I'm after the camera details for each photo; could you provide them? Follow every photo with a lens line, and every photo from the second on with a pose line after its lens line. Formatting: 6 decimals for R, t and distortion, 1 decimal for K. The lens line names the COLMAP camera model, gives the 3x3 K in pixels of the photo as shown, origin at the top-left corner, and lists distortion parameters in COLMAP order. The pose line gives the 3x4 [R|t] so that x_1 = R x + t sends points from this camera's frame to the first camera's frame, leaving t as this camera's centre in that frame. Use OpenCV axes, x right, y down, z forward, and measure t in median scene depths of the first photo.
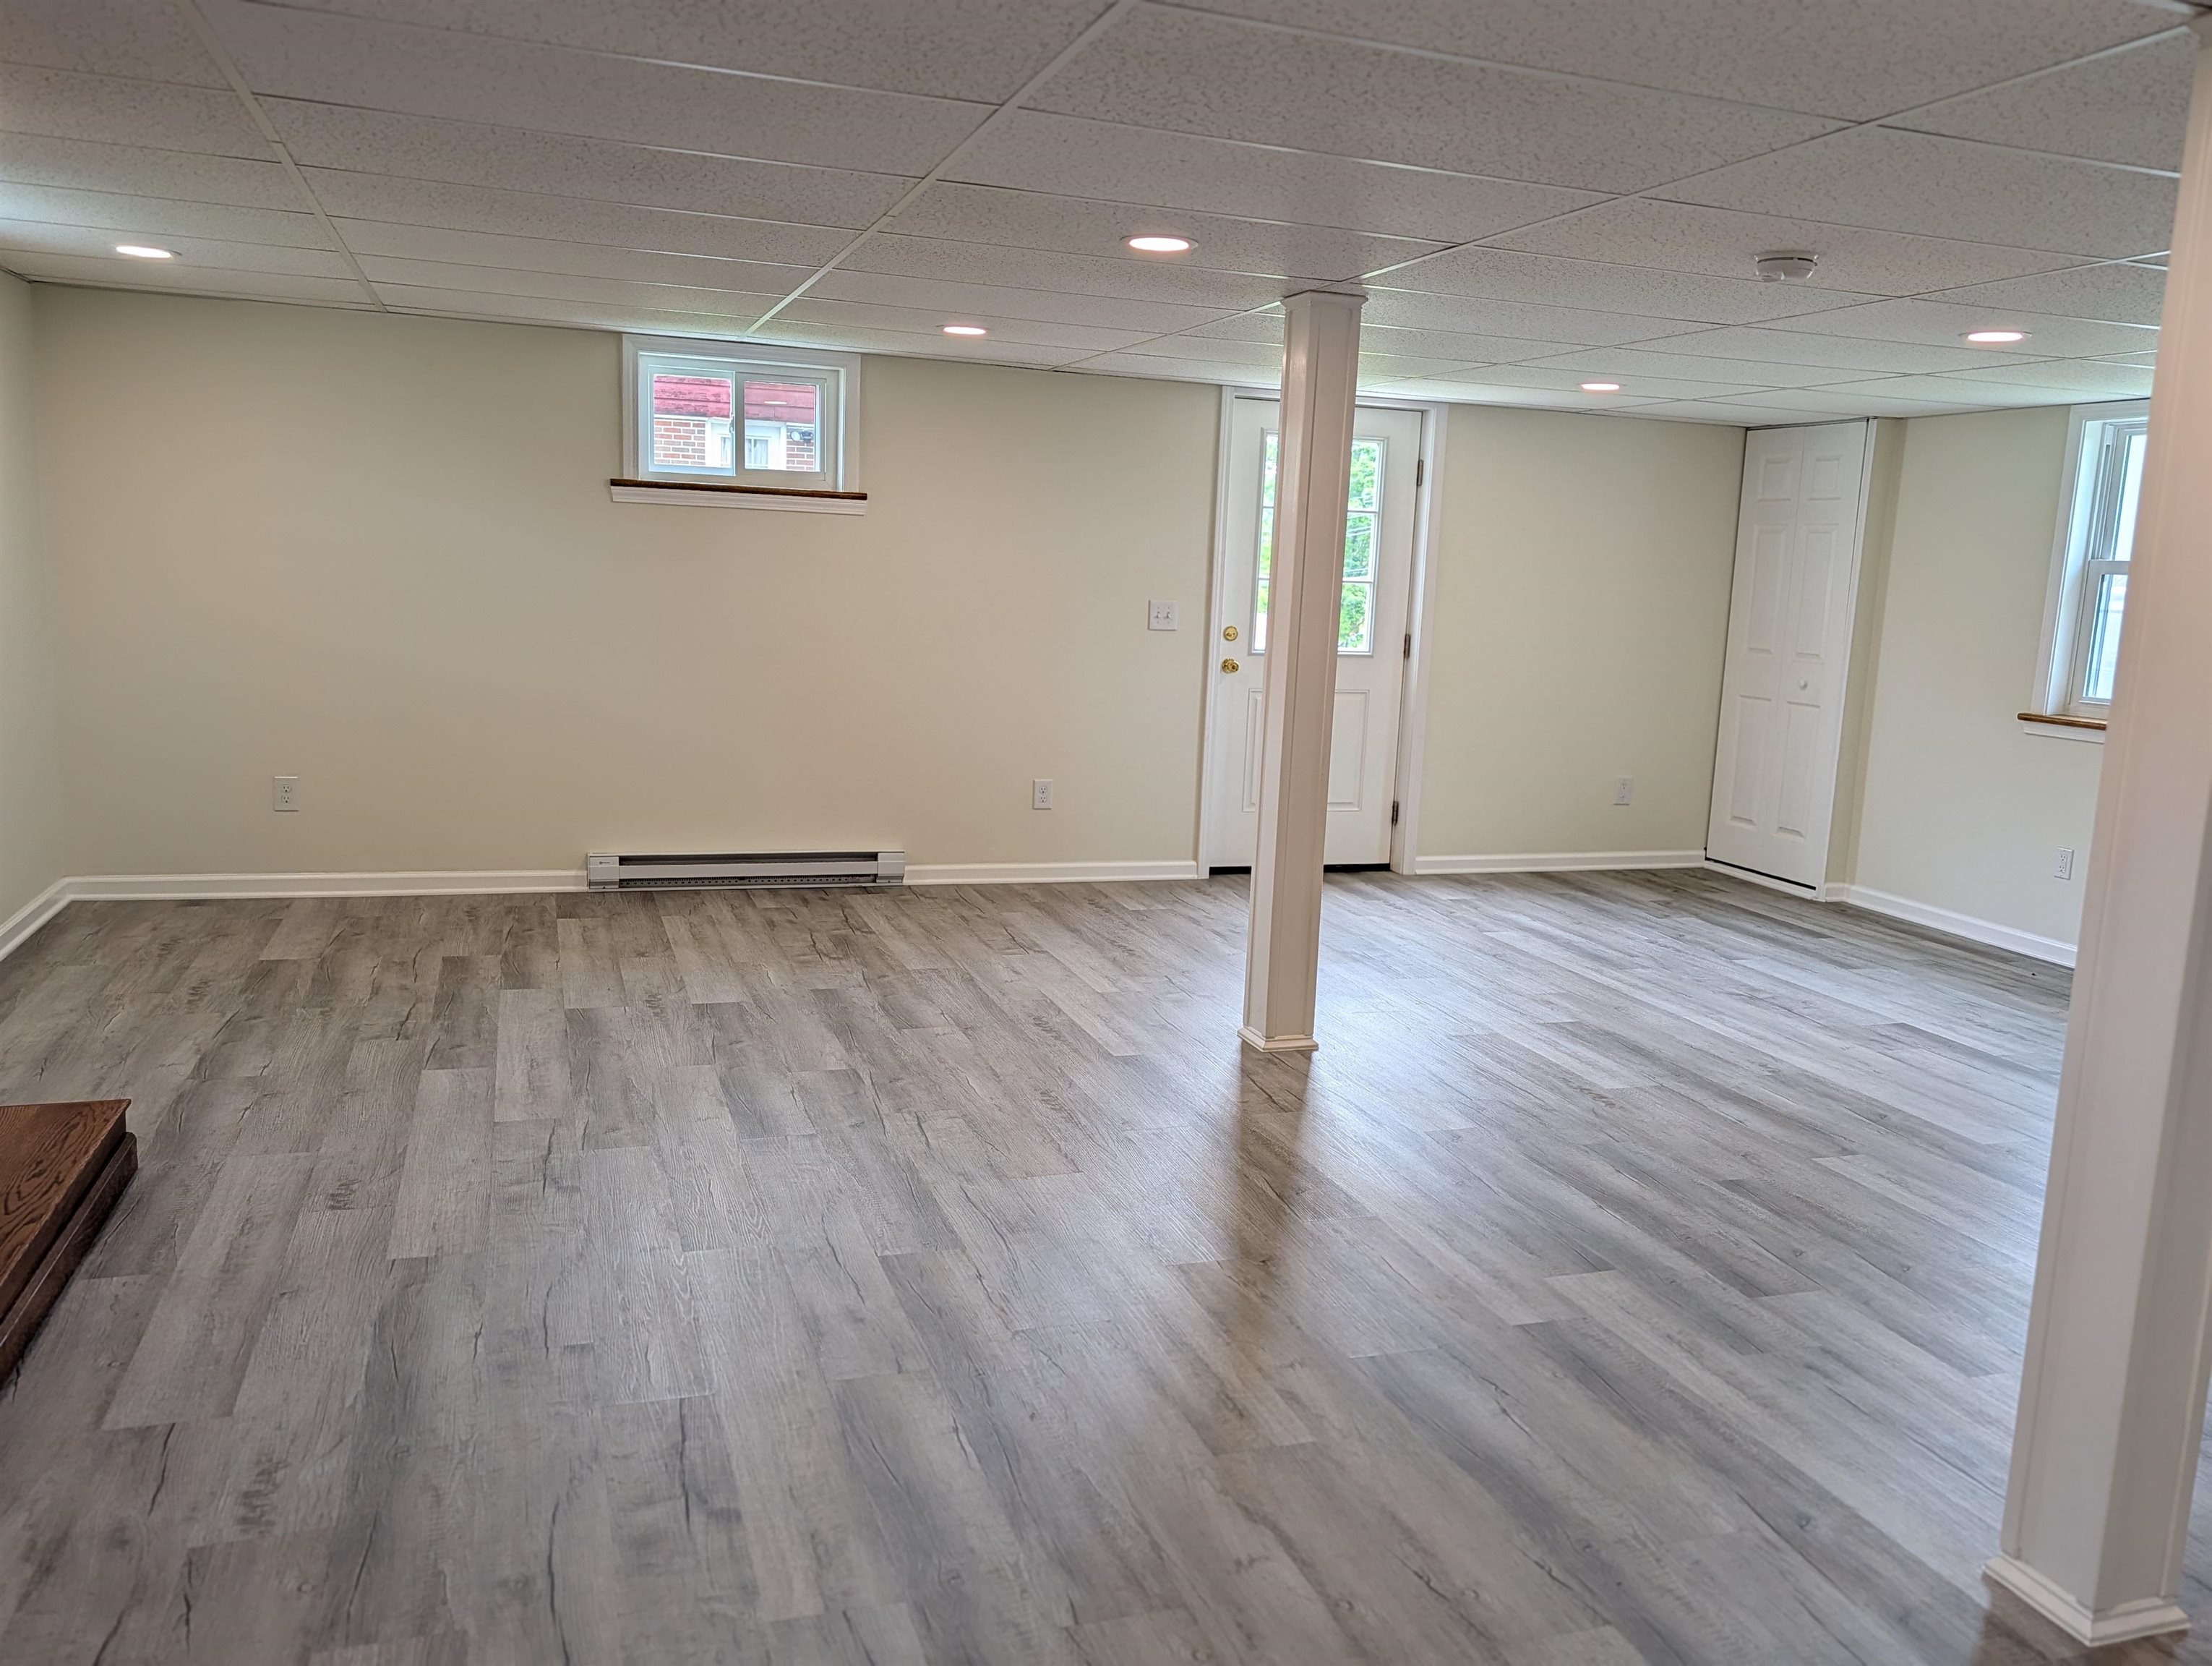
lens RADIAL K [[1699.4, 0, 1101.5], [0, 1699.4, 832.9], [0, 0, 1]] dist [0.024830, -0.035634]
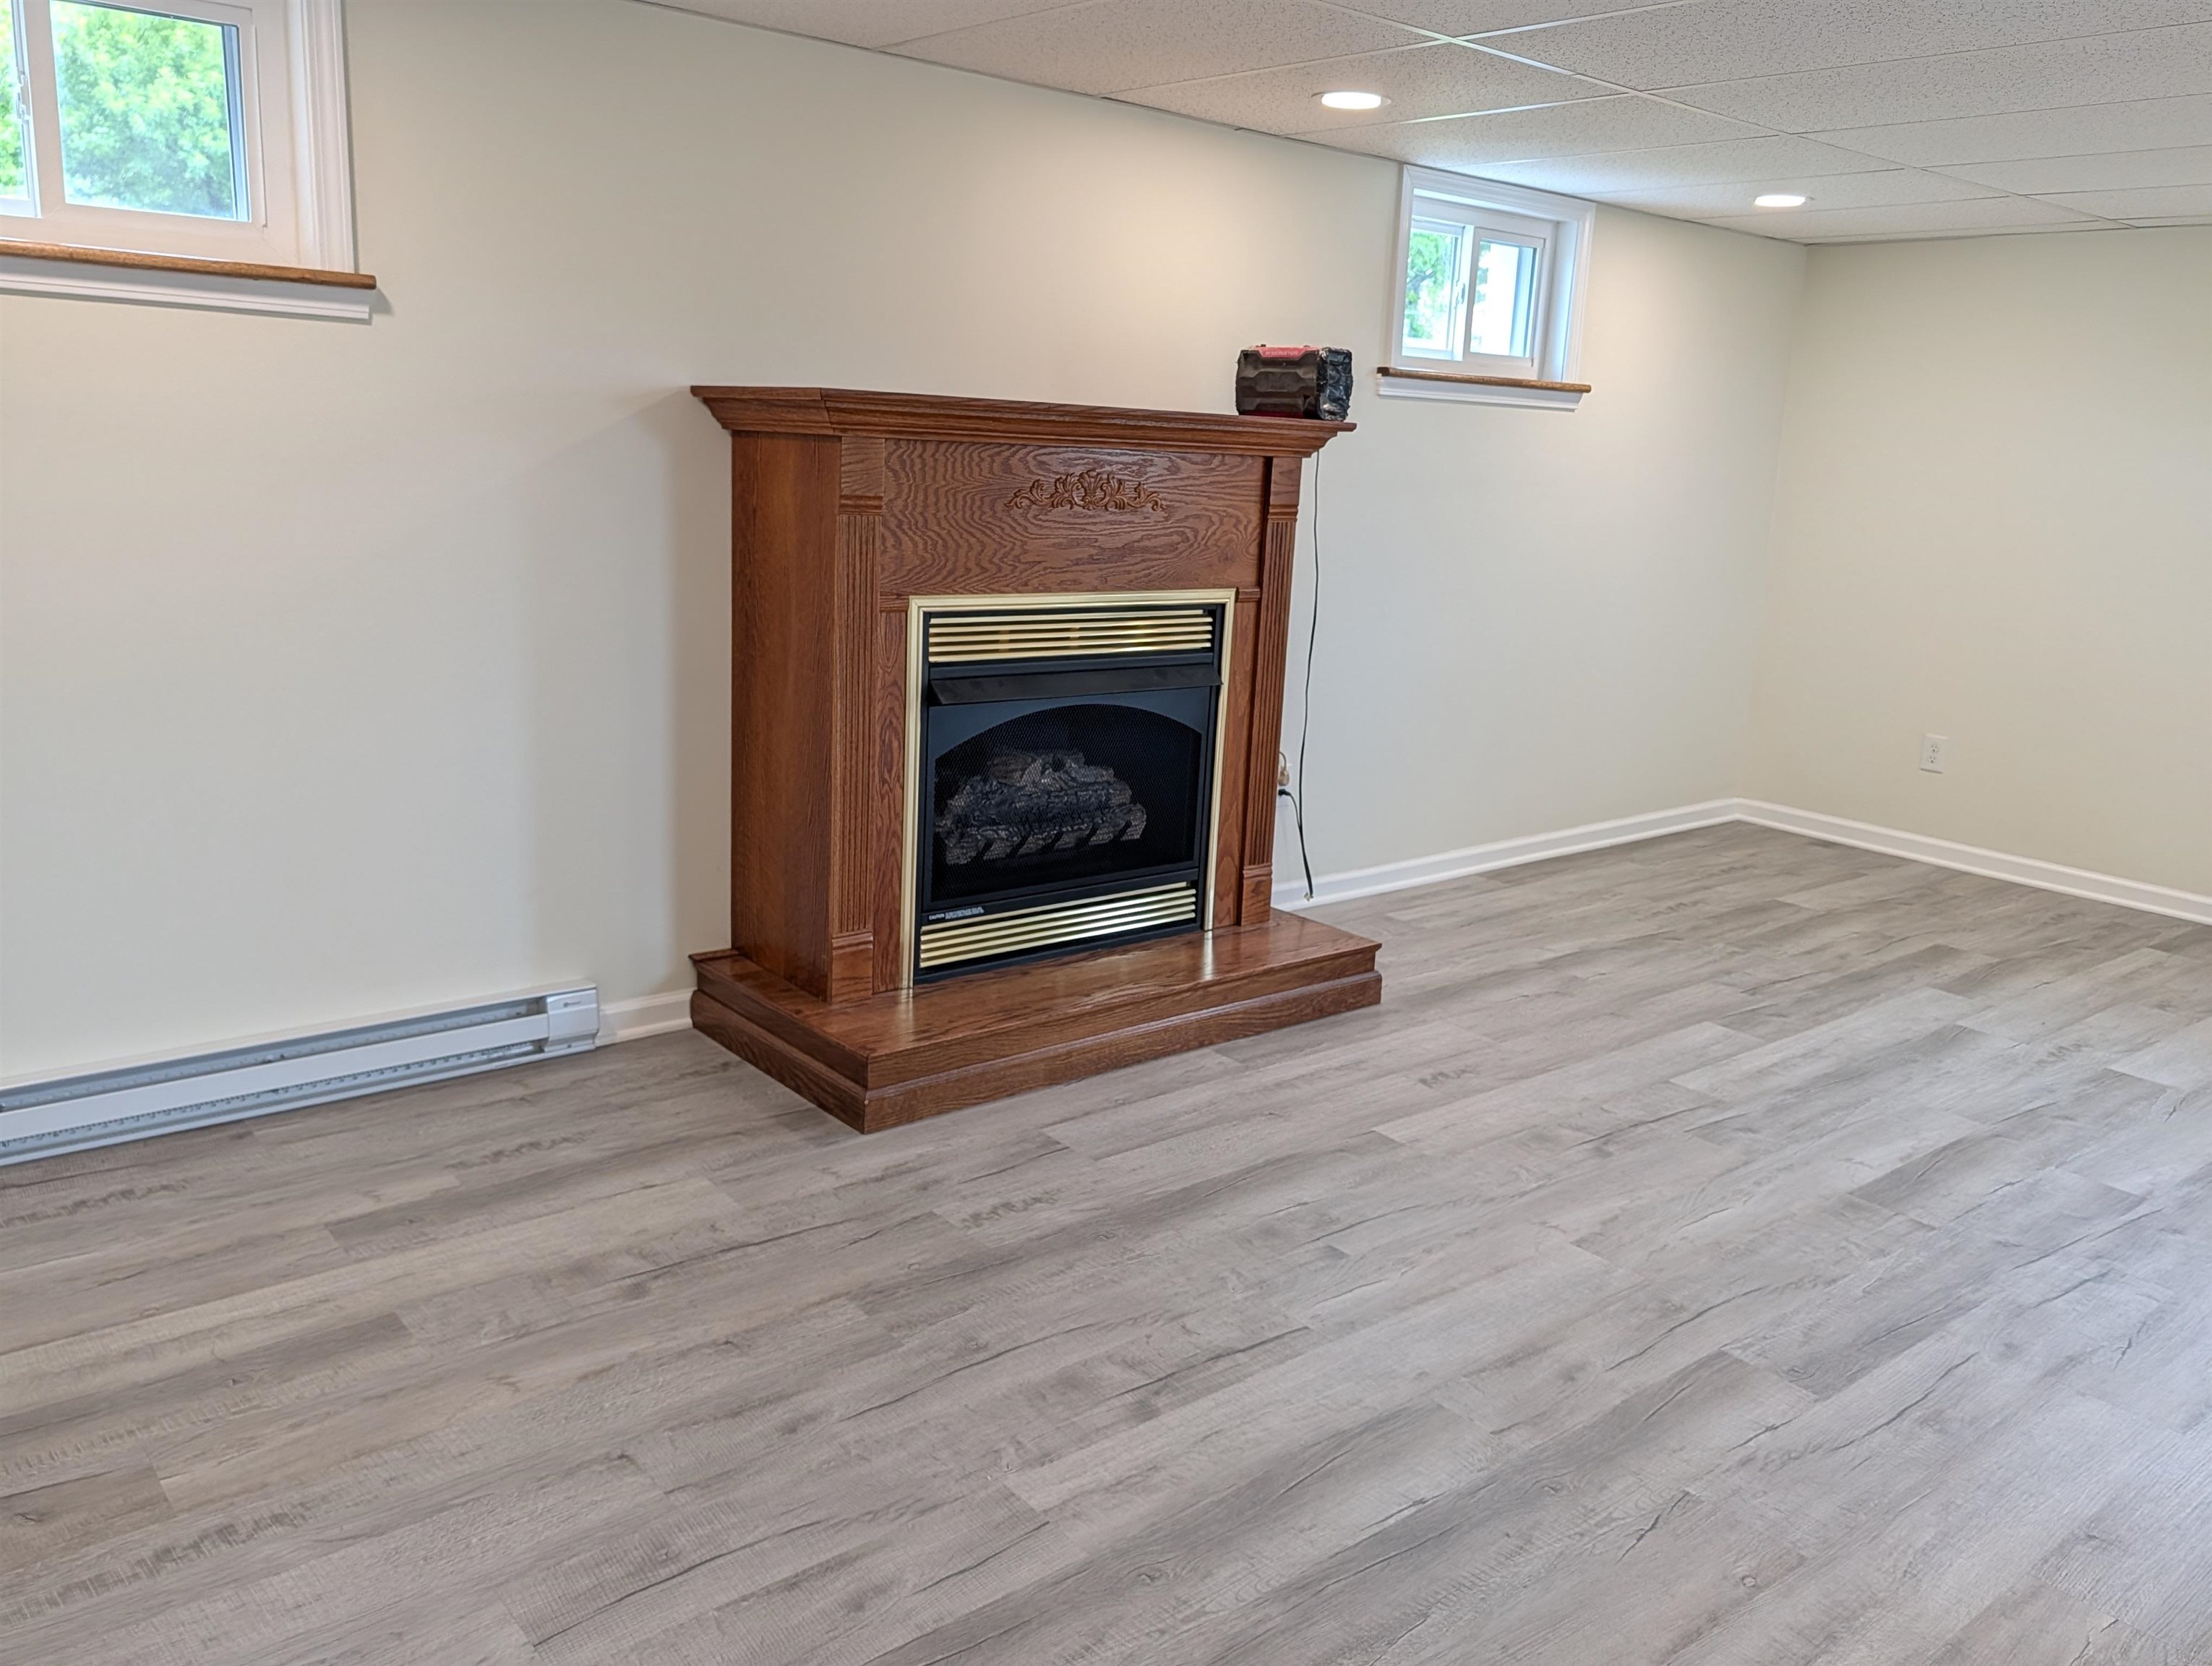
lens RADIAL K [[1699.4, 0, 1129.5], [0, 1699.4, 831.8], [0, 0, 1]] dist [0.024830, -0.035634]
pose [[0.365799, 0.184544, -0.912214, 0.344953], [-0.179288, 0.975758, 0.125505, -0.027900], [0.913262, 0.117639, 0.390018, 0.317547]]
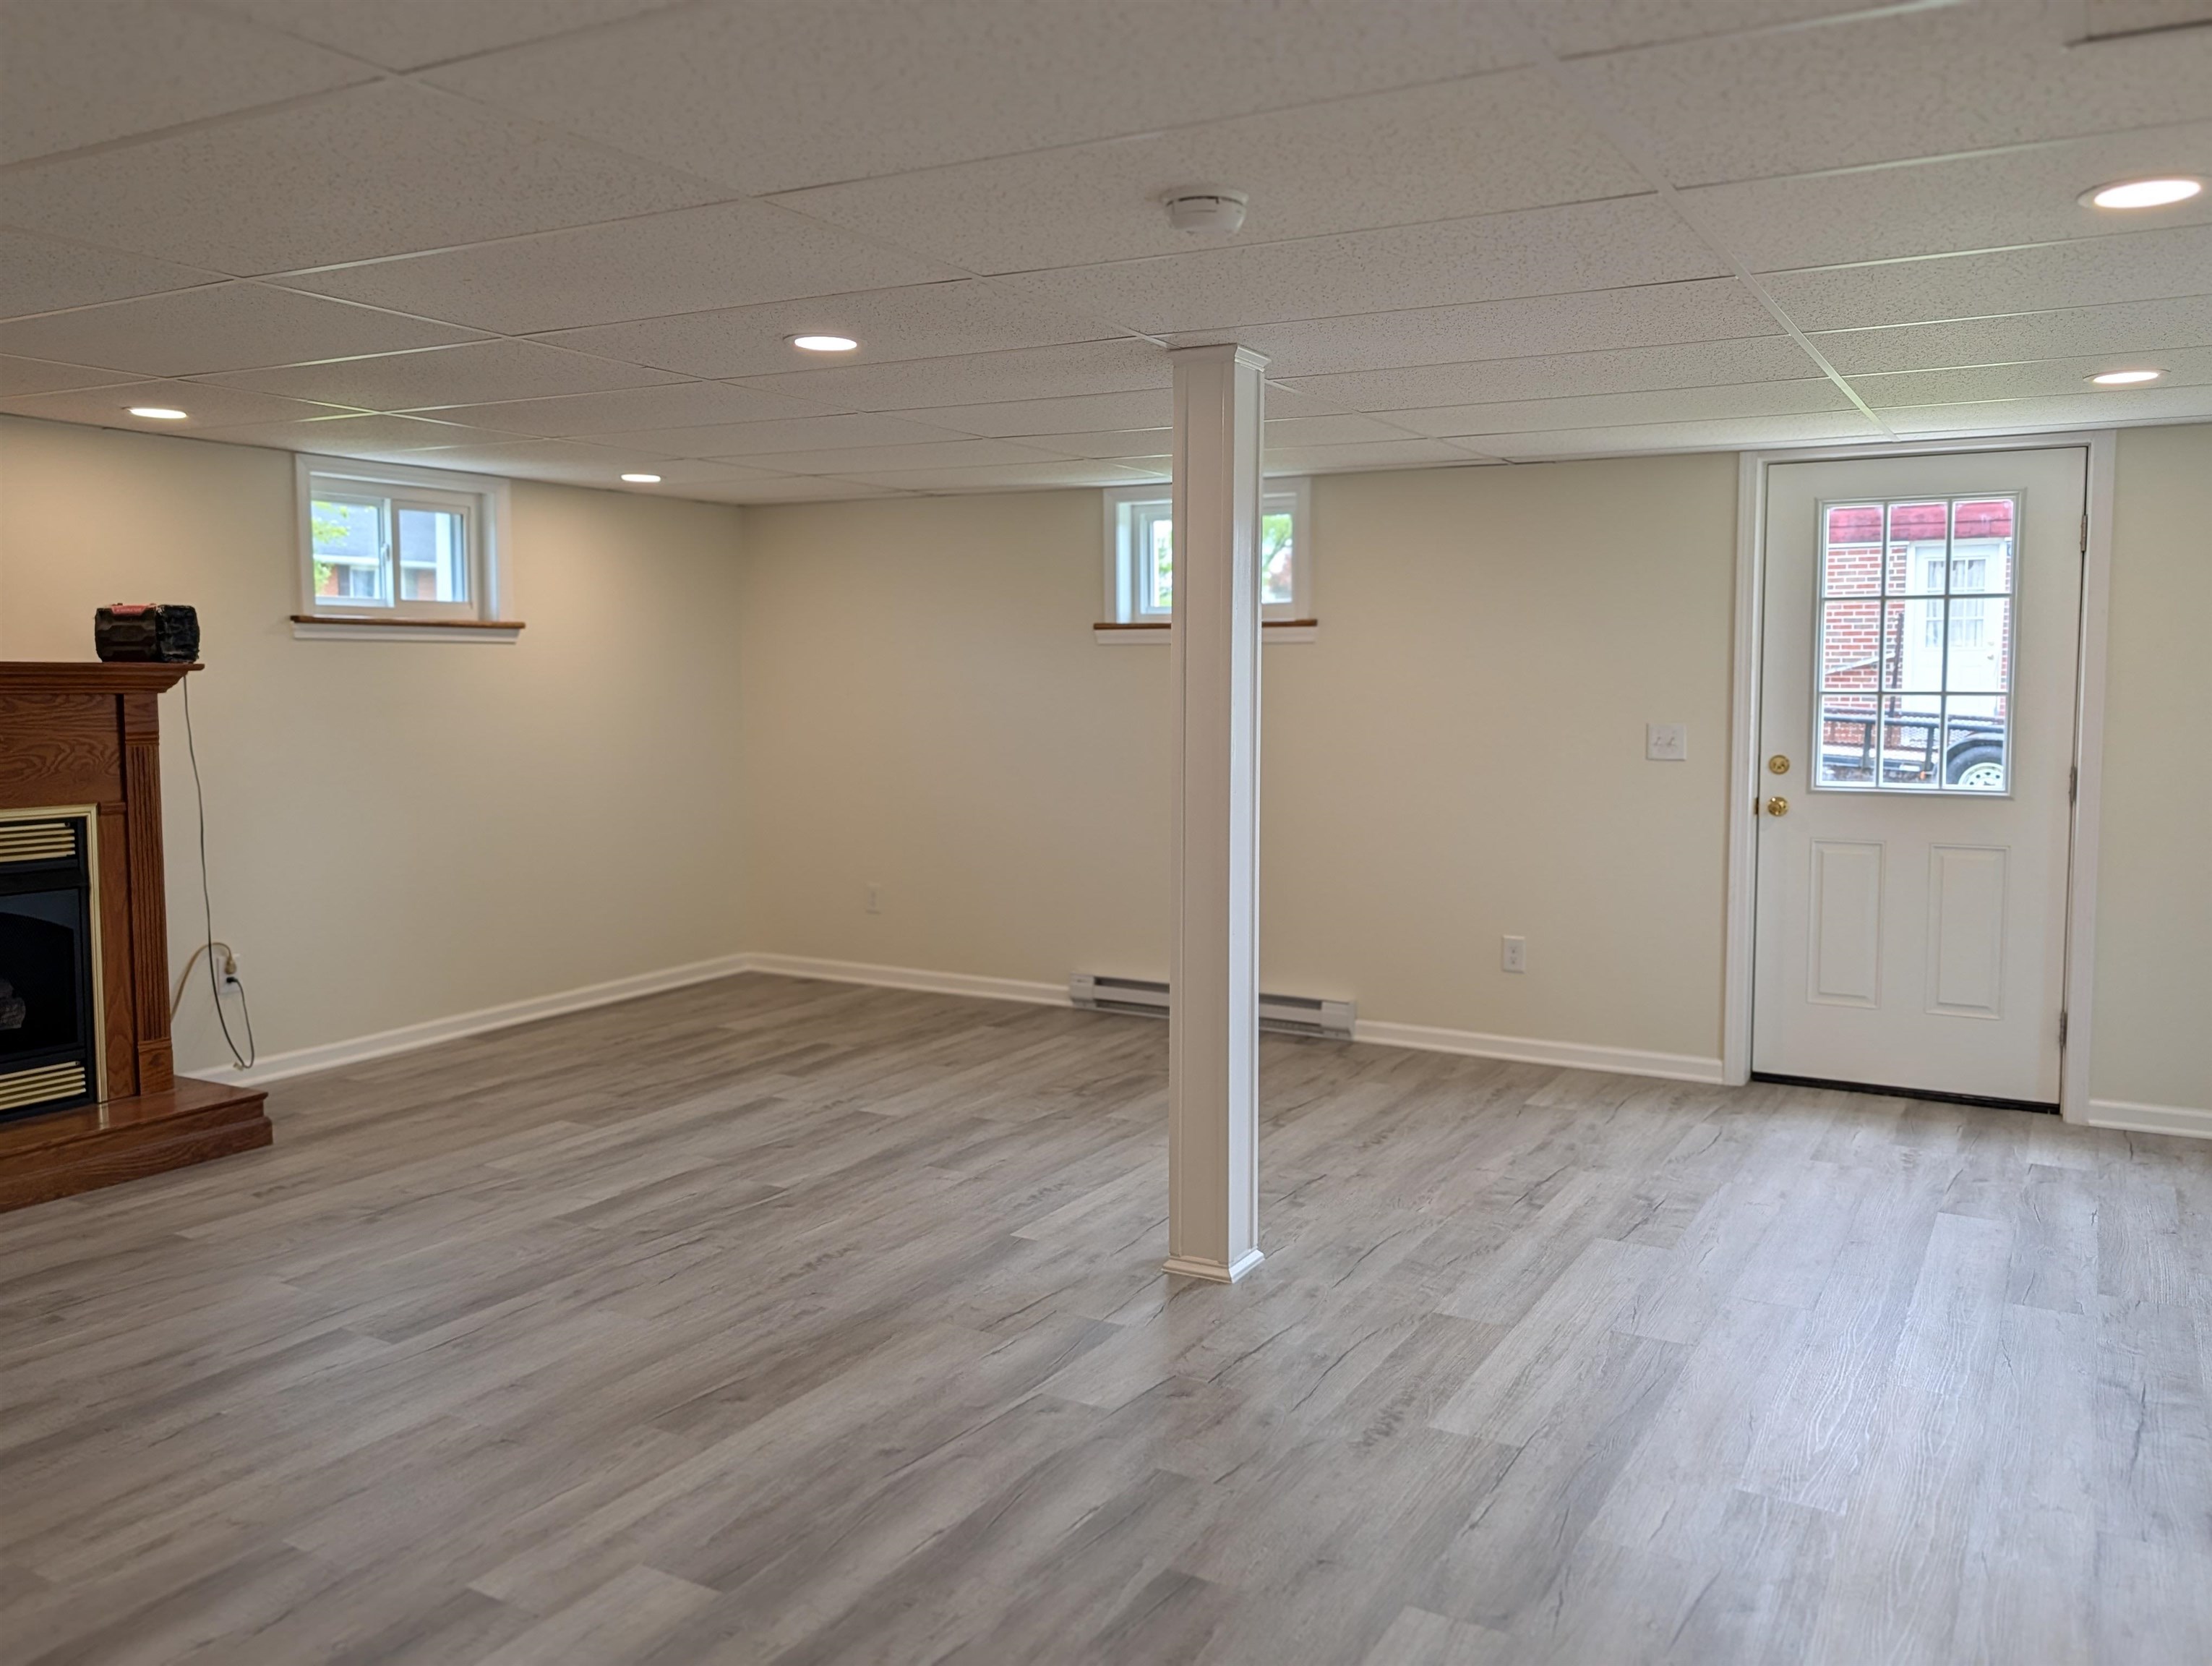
lens RADIAL K [[1699.4, 0, 1135.1], [0, 1699.4, 816.7], [0, 0, 1]] dist [0.024830, -0.035634]
pose [[0.672211, 0.020354, -0.740080, 0.765704], [-0.091390, 0.994258, -0.055664, -0.043941], [0.734698, 0.105054, 0.670211, 0.474482]]
